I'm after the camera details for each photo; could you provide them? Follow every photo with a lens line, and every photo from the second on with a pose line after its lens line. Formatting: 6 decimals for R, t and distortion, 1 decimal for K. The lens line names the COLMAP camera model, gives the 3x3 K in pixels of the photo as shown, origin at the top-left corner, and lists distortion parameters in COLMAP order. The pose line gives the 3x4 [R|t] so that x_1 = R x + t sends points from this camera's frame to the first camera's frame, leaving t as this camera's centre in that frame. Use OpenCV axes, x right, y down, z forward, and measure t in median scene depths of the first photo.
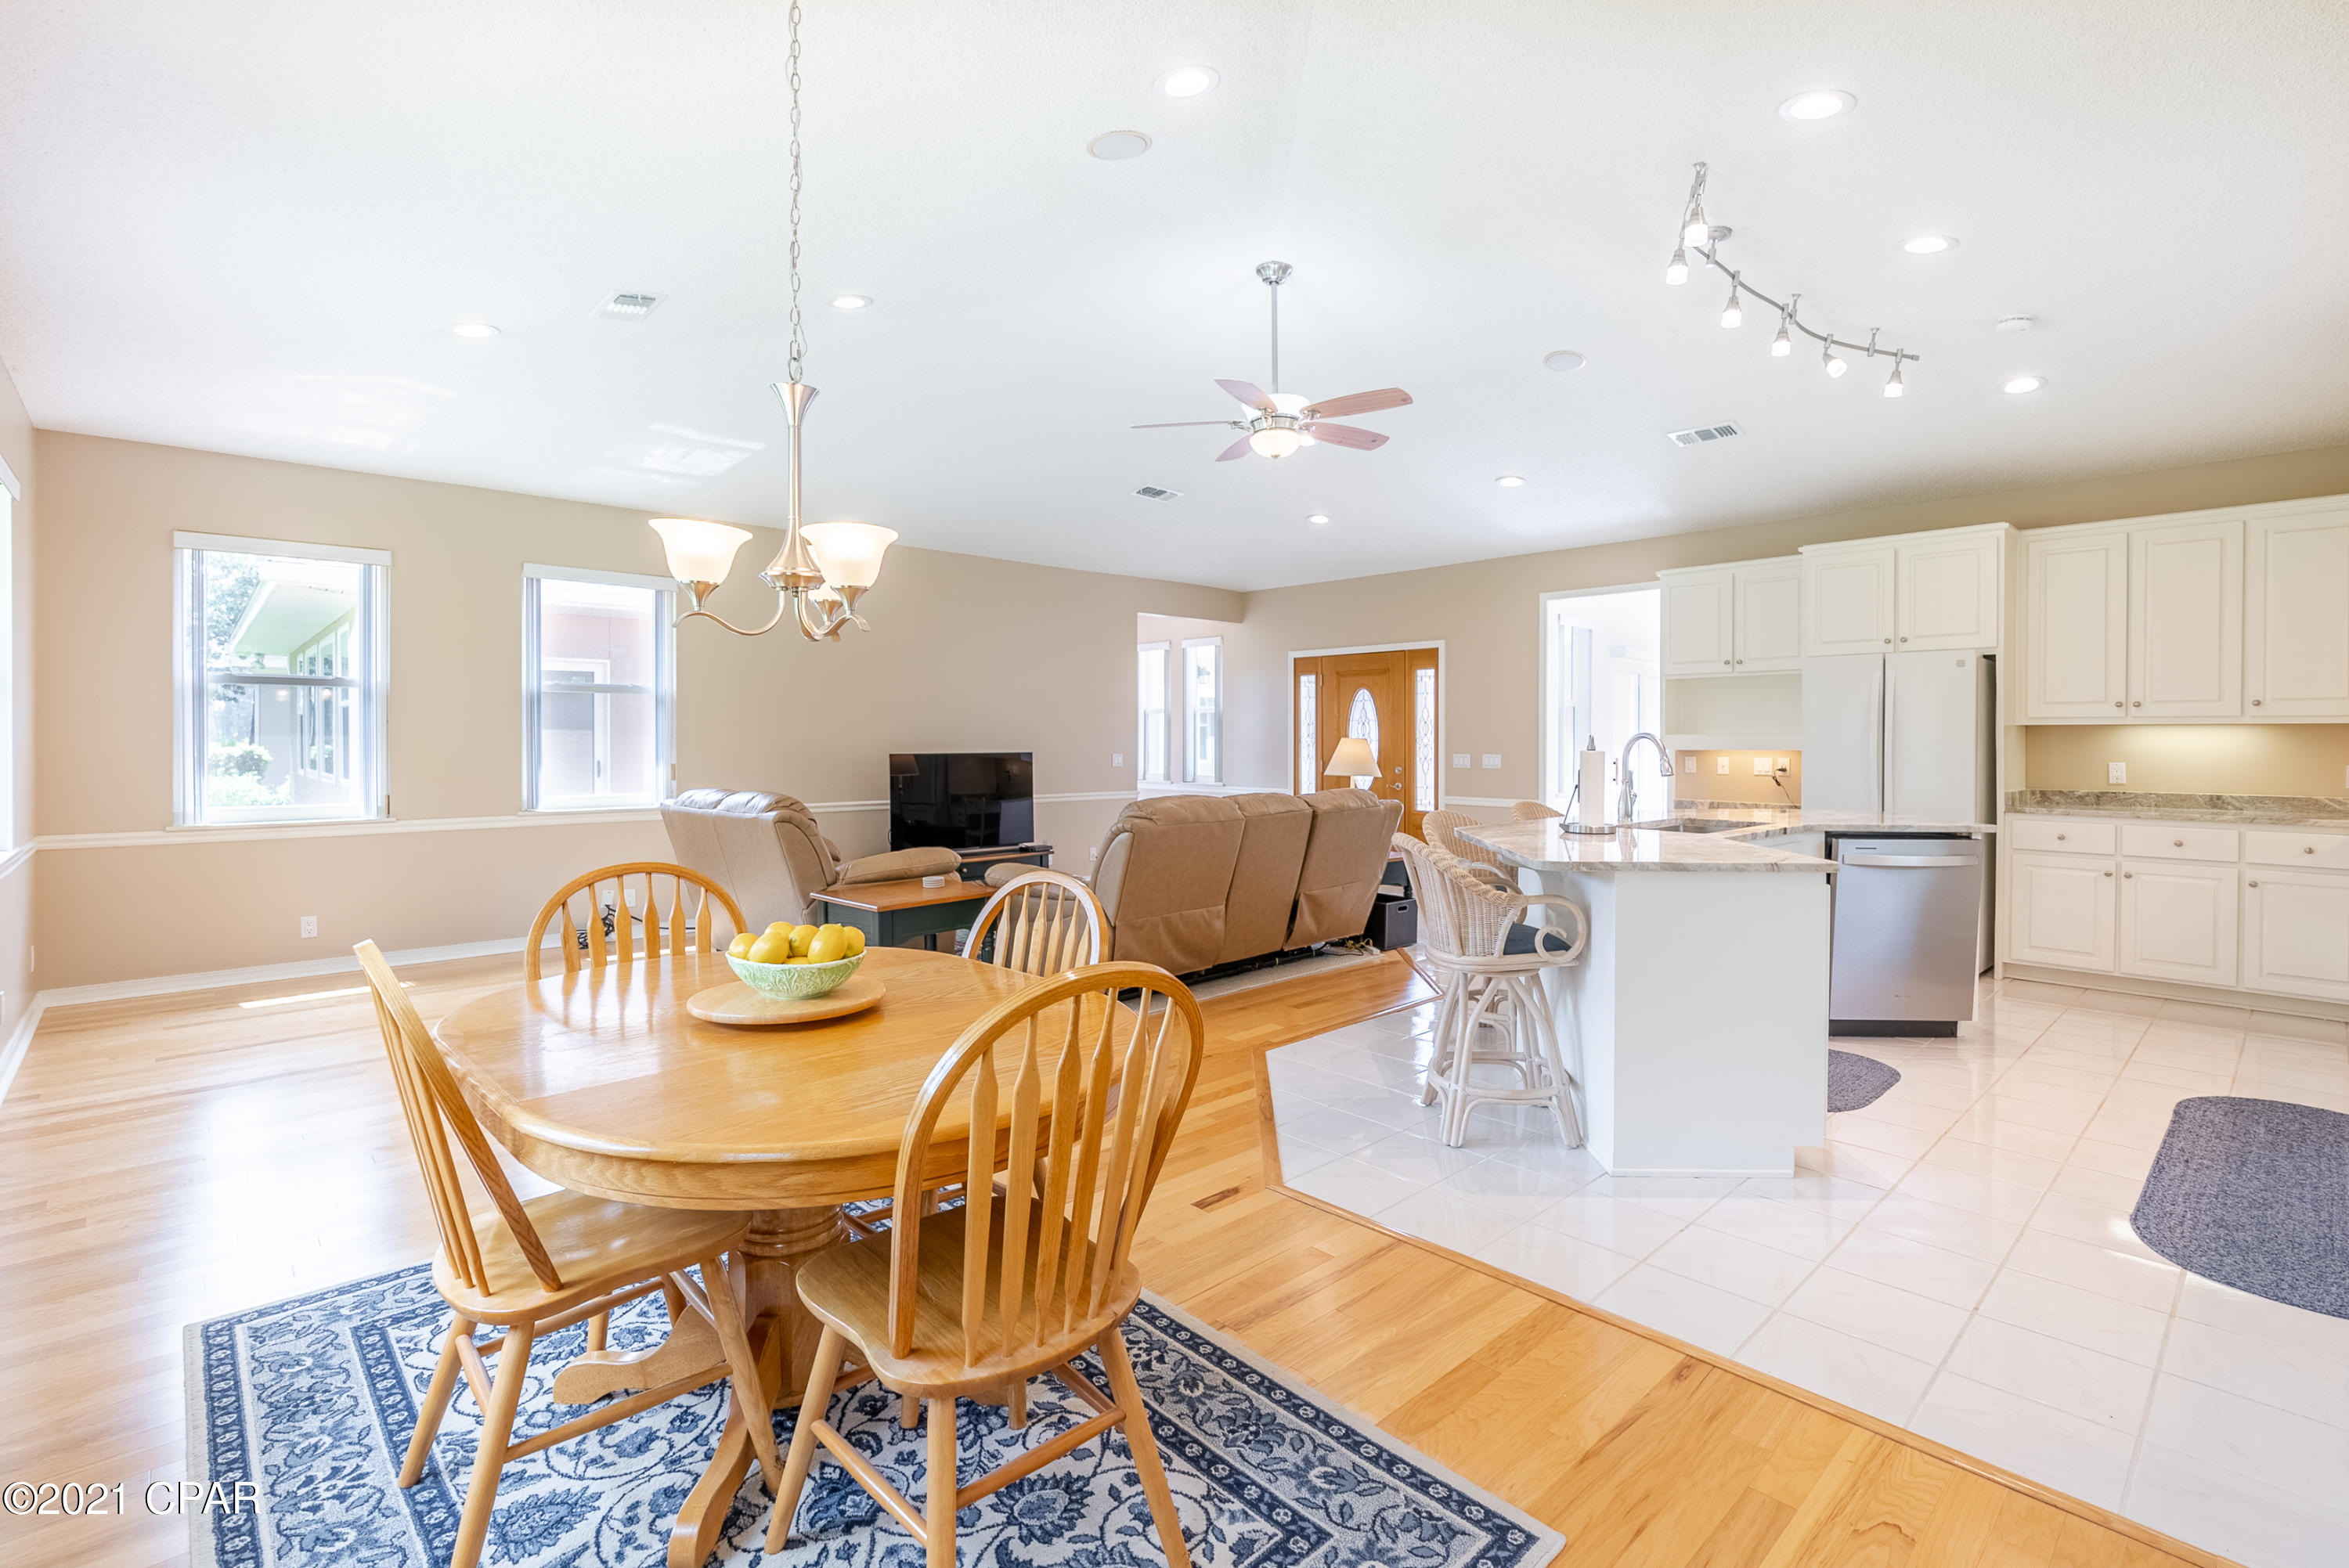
lens RADIAL K [[1091.8, 0, 1183.6], [0, 1091.8, 764.8], [0, 0, 1]] dist [-0.002366, 0.000182]
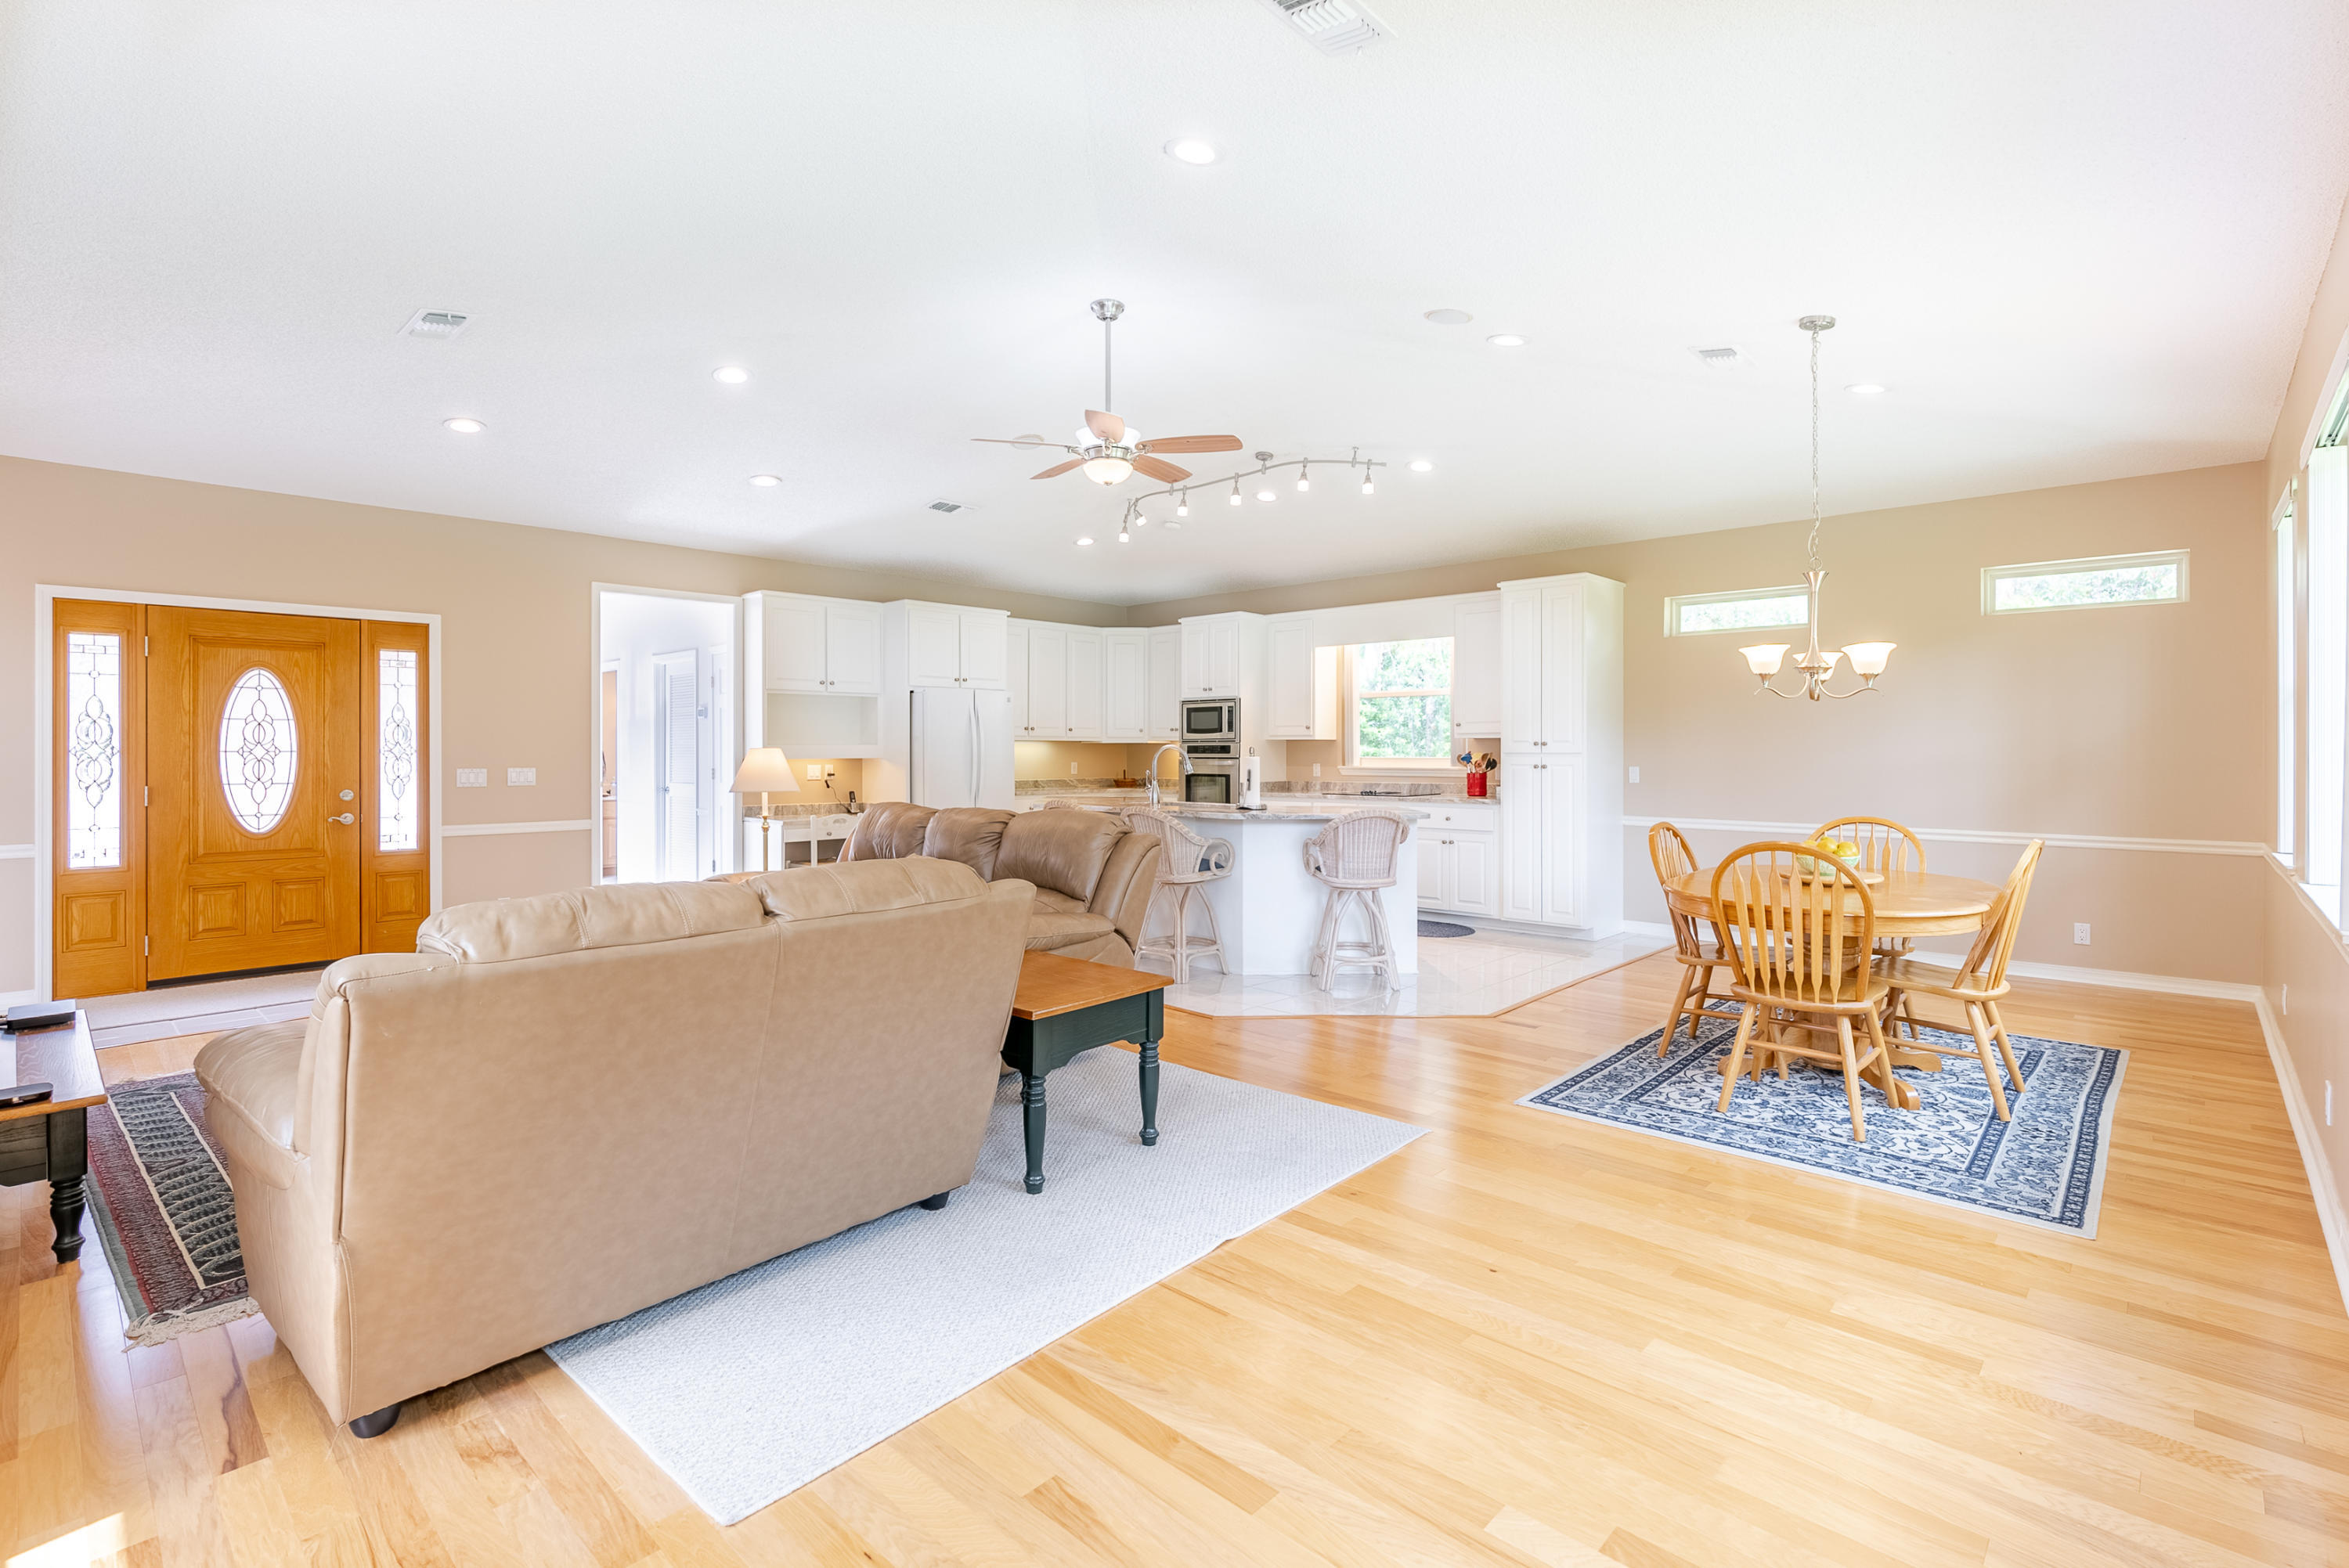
lens RADIAL K [[1091.8, 0, 1187.0], [0, 1091.8, 785.4], [0, 0, 1]] dist [-0.002366, 0.000182]
pose [[-0.085294, -0.035212, 0.995733, -0.958296], [0.022332, 0.999057, 0.037243, -0.027256], [-0.996106, 0.025413, -0.084427, 0.993339]]
